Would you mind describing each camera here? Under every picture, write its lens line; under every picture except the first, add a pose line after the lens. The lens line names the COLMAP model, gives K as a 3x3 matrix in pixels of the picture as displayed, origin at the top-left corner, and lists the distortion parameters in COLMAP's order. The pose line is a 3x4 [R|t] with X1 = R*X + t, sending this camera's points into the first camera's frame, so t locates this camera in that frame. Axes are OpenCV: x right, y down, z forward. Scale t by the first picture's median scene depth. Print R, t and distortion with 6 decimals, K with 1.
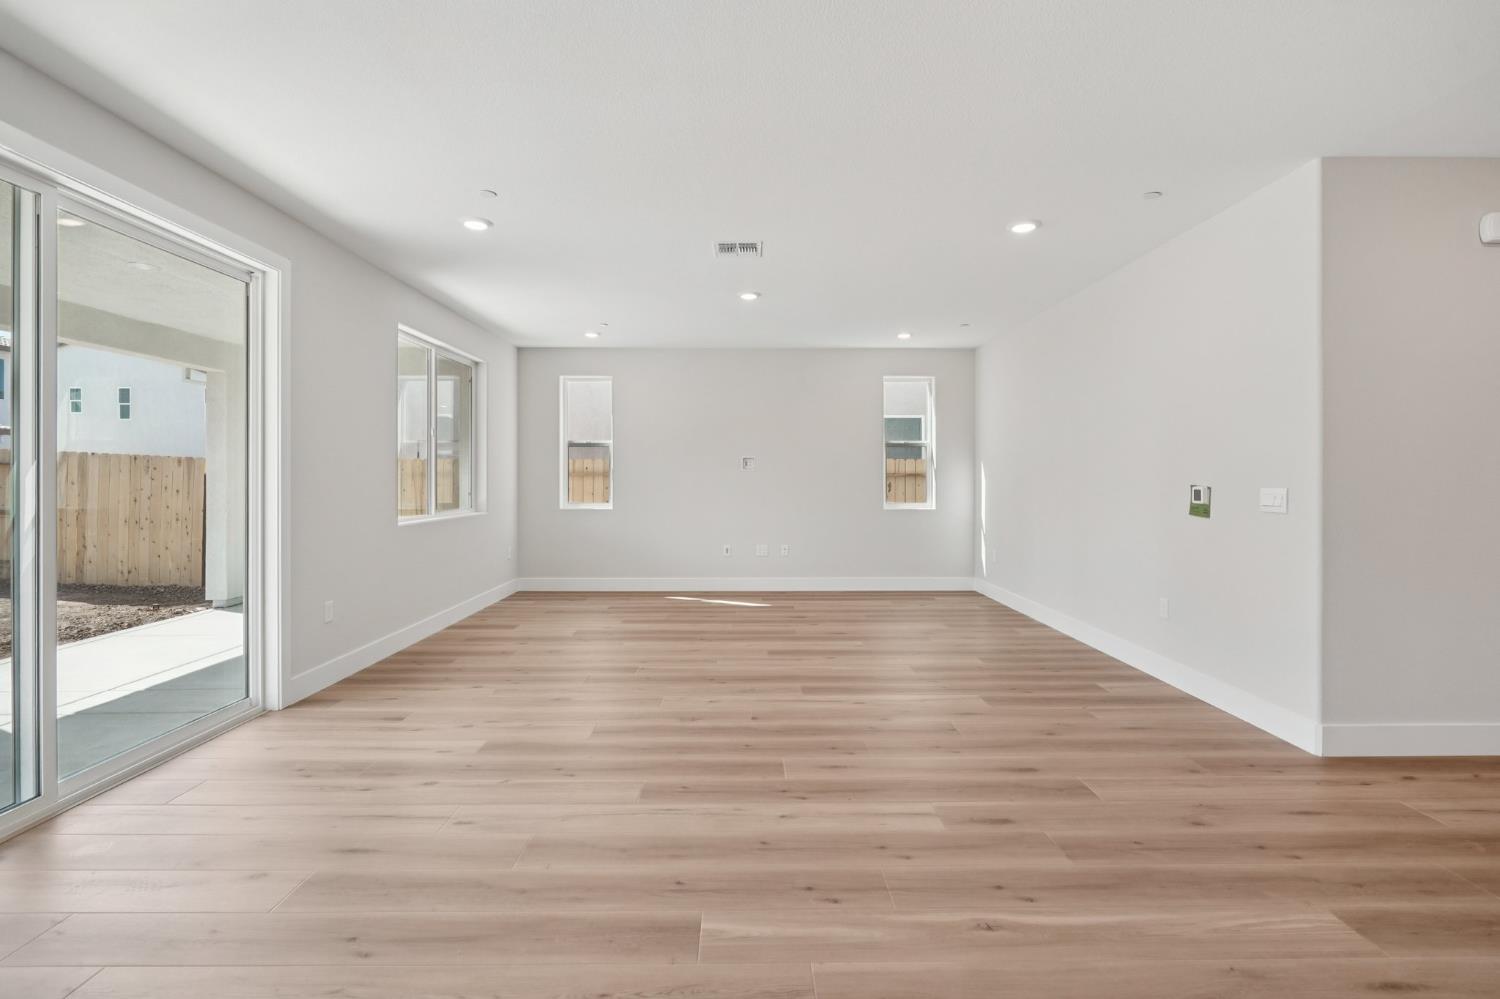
lens RADIAL K [[697.9, 0, 749.9], [0, 697.9, 483.1], [0, 0, 1]] dist [-0.000927, 0.000331]
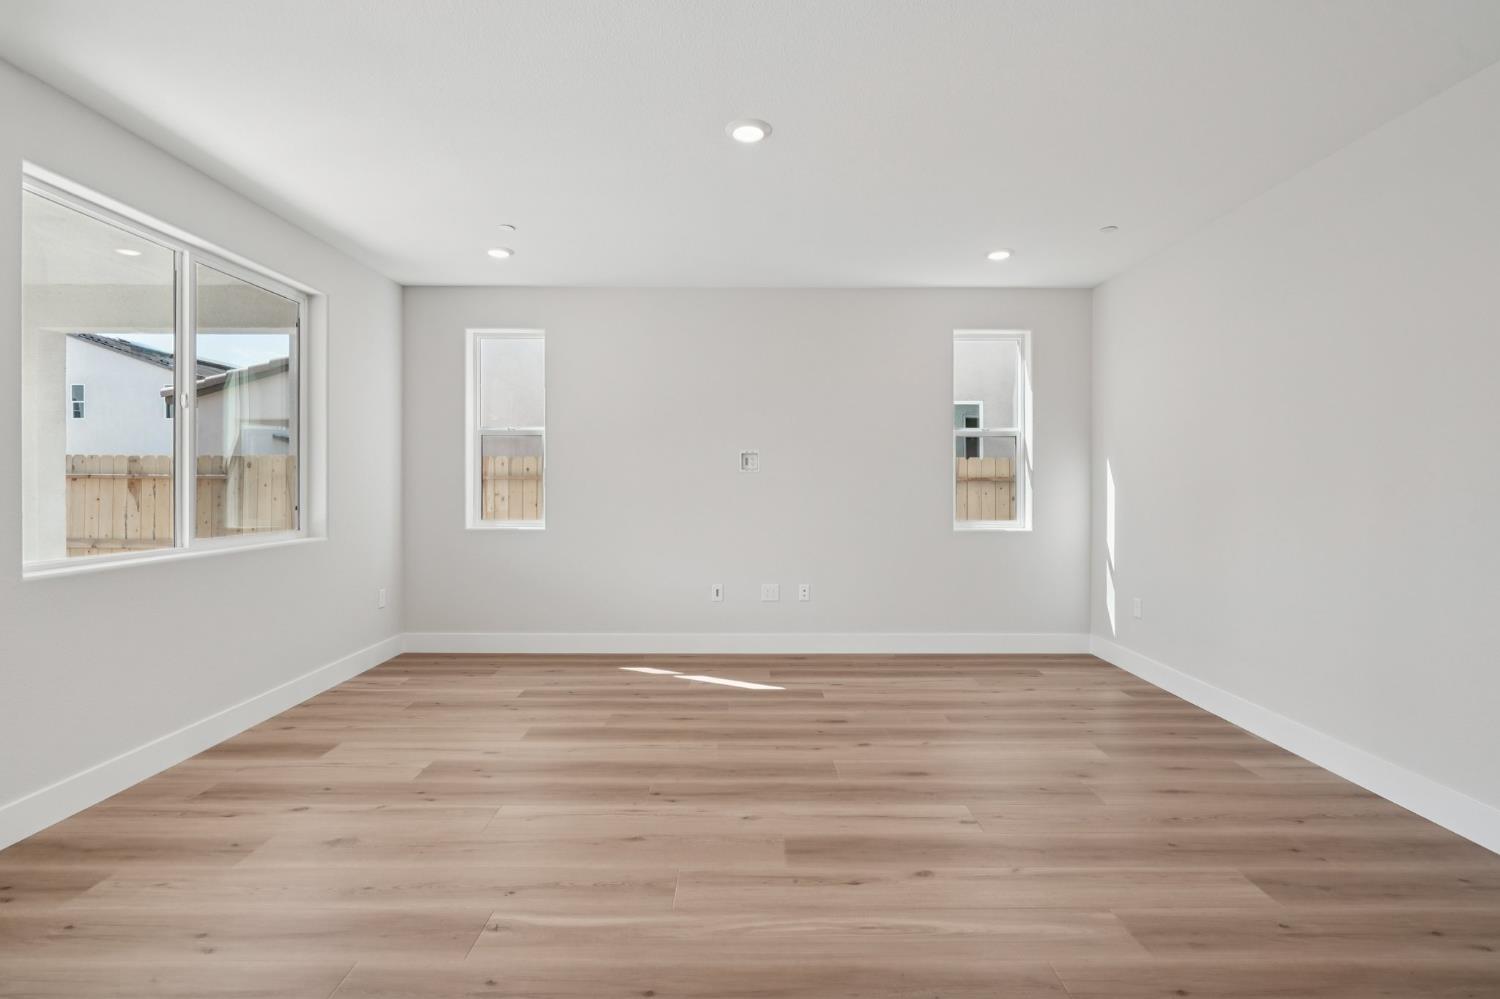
lens RADIAL K [[694.8, 0, 748.5], [0, 694.8, 486.8], [0, 0, 1]] dist [-0.009357, 0.000187]
pose [[0.999981, 0.002540, -0.005589, 0.000636], [-0.002549, 0.999995, -0.001646, -0.002872], [0.005585, 0.001660, 0.999983, 0.357774]]
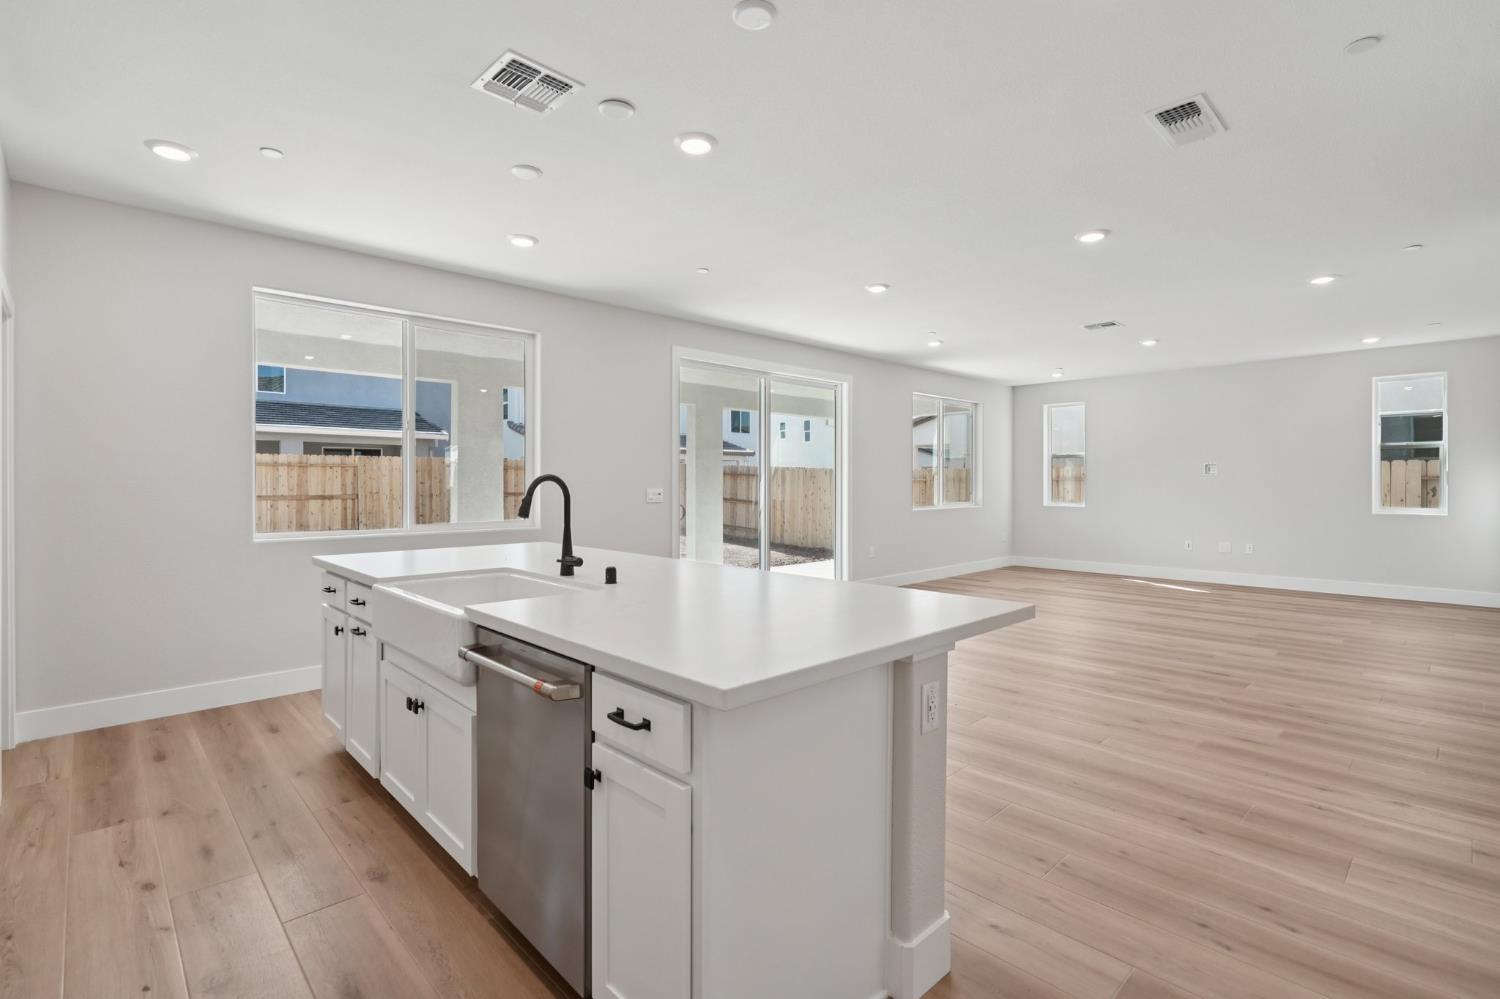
lens RADIAL K [[694.8, 0, 748.5], [0, 694.8, 486.8], [0, 0, 1]] dist [-0.009357, 0.000187]
pose [[0.682505, 0.003117, -0.730874, 0.317926], [-0.002846, 0.999995, 0.001606, 0.000657], [0.730875, 0.000984, 0.682510, -0.311810]]
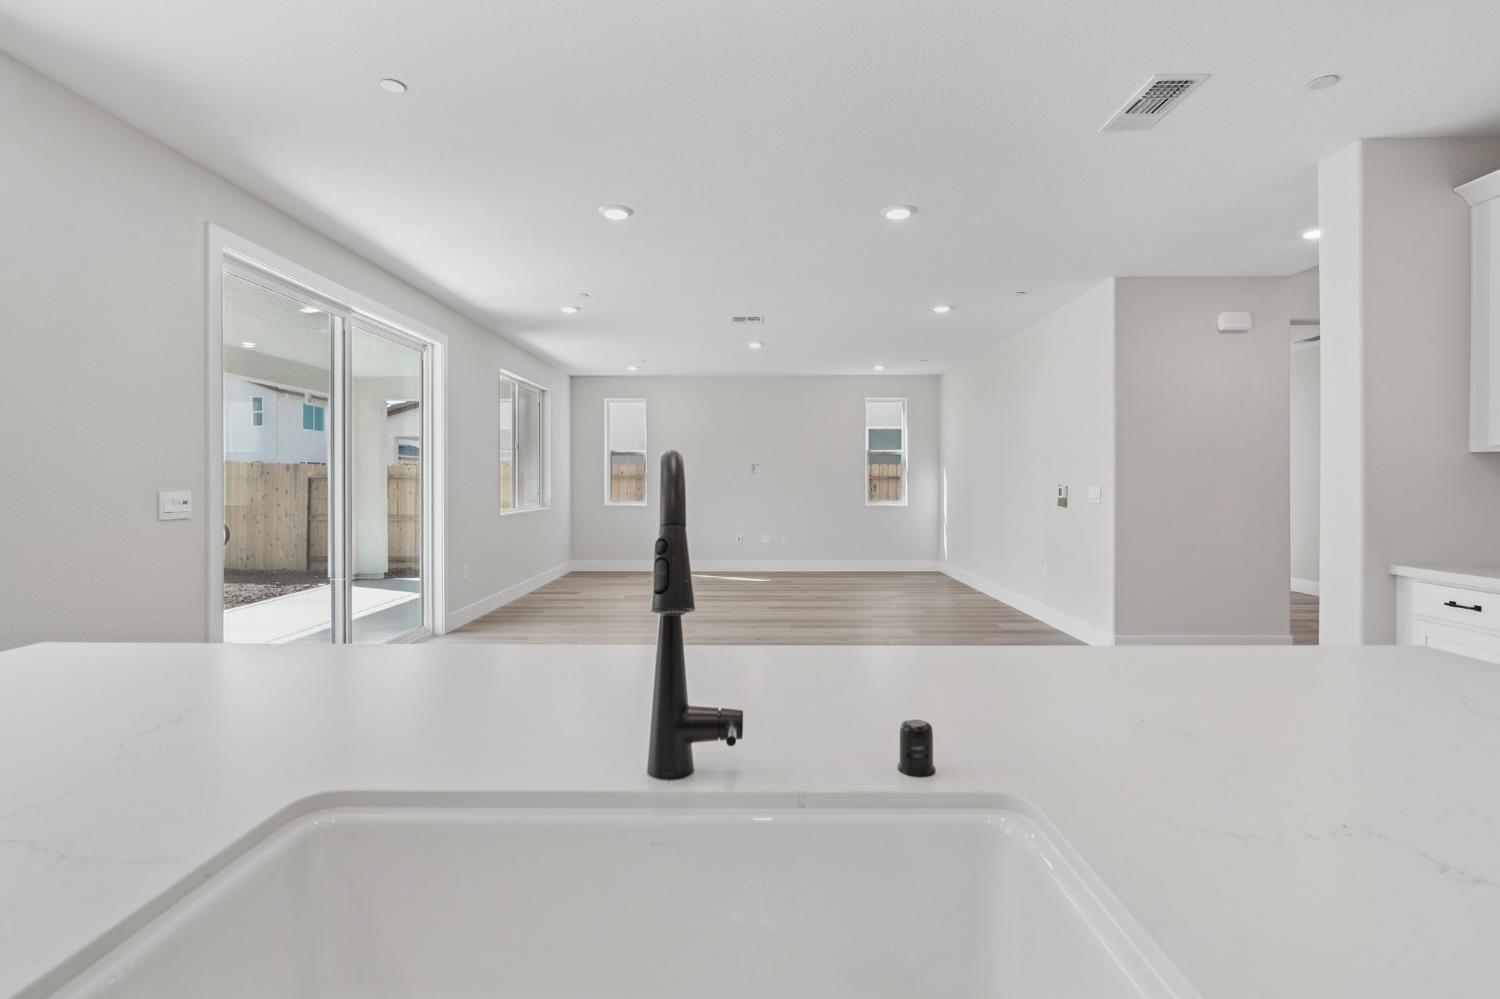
lens RADIAL K [[694.8, 0, 748.5], [0, 694.8, 486.8], [0, 0, 1]] dist [-0.009357, 0.000187]
pose [[0.999844, -0.000960, -0.017638, 0.006731], [0.000995, 0.999998, 0.001957, 0.001541], [0.017636, -0.001975, 0.999843, -0.245940]]
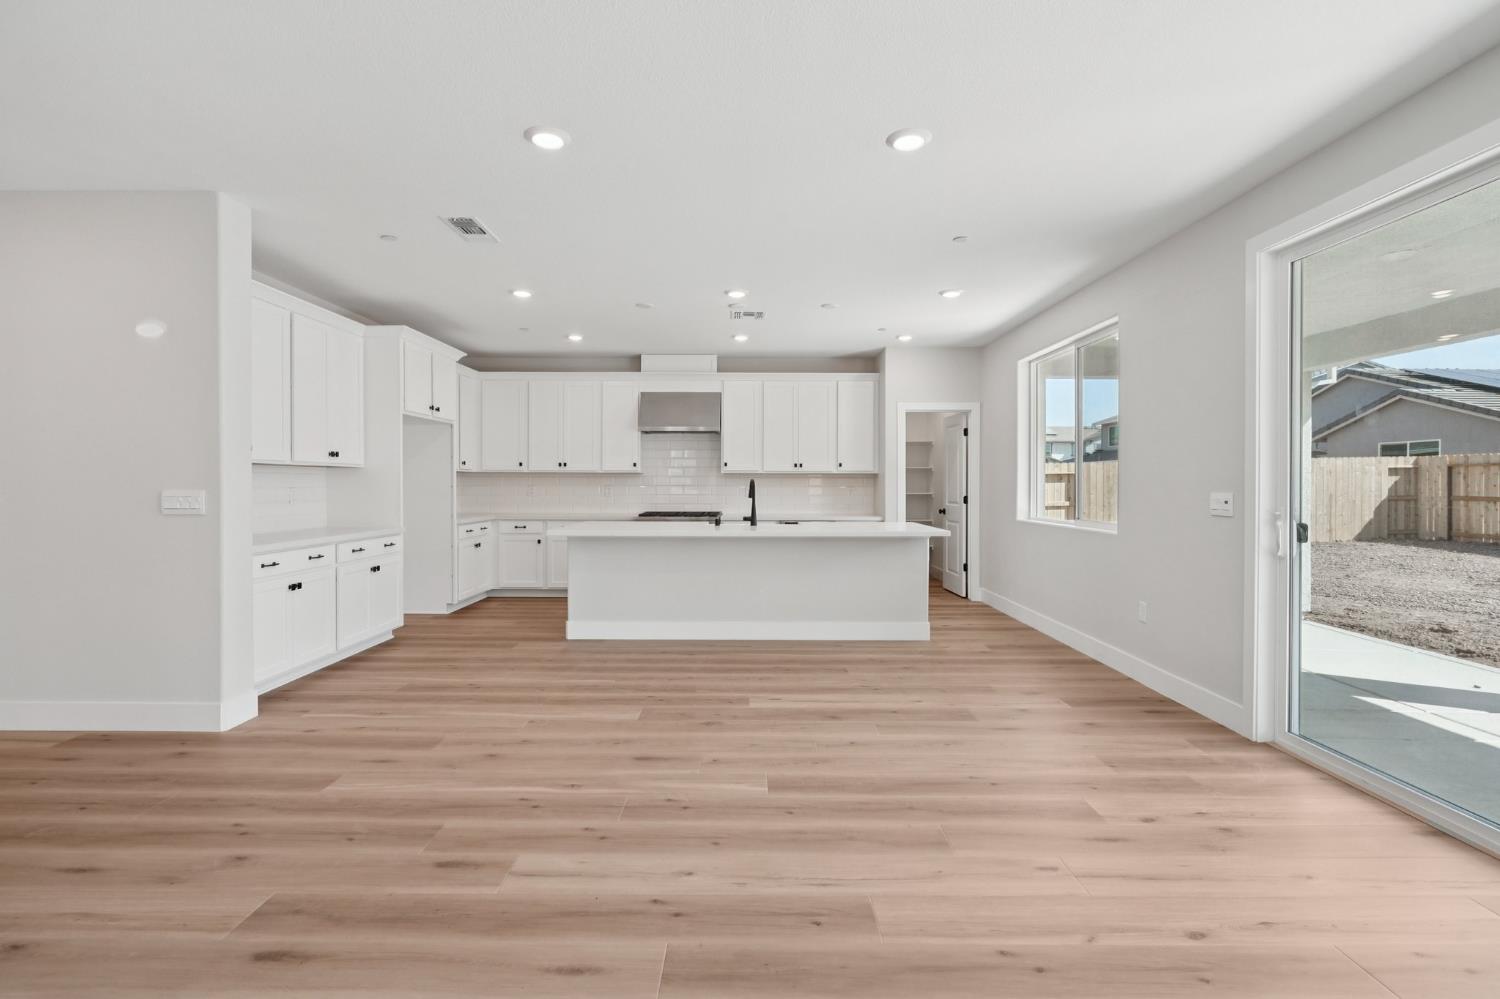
lens RADIAL K [[694.8, 0, 748.5], [0, 694.8, 486.8], [0, 0, 1]] dist [-0.009357, 0.000187]
pose [[-0.999876, -0.001294, 0.015676, -0.013480], [-0.001070, 0.999897, 0.014282, -0.004748], [-0.015693, 0.014264, -0.999775, 0.640687]]
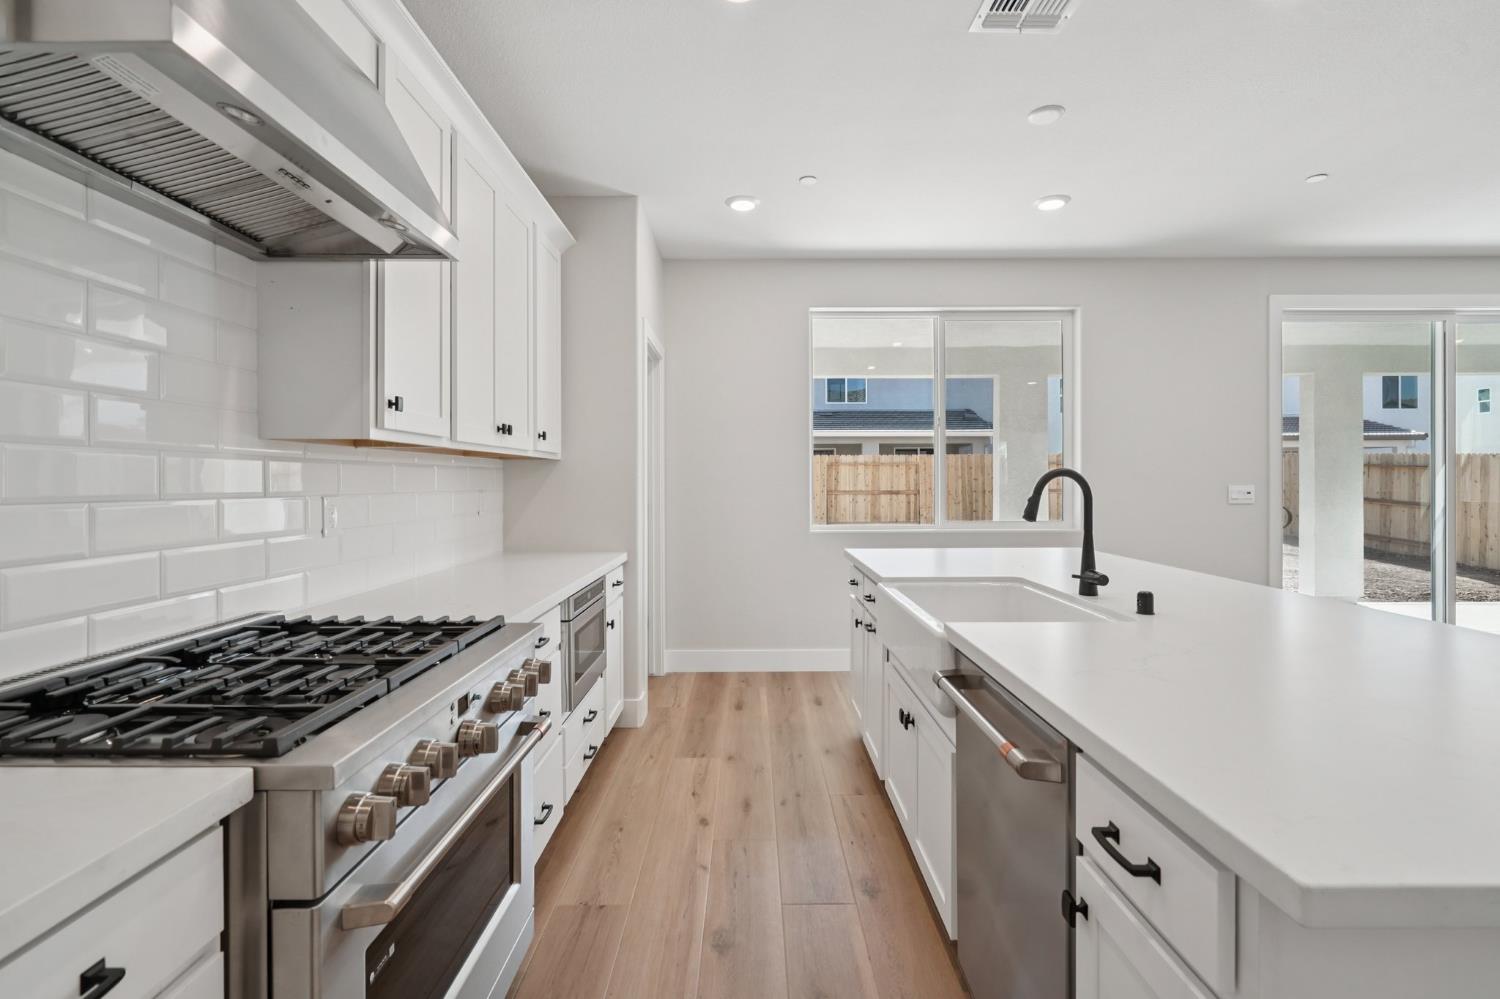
lens RADIAL K [[697.9, 0, 749.9], [0, 697.9, 483.1], [0, 0, 1]] dist [-0.000927, 0.000331]
pose [[-0.010536, 0.003349, -0.999939, 0.303703], [-0.000823, 0.999994, 0.003358, 0.000486], [0.999944, 0.000858, -0.010533, -0.296525]]
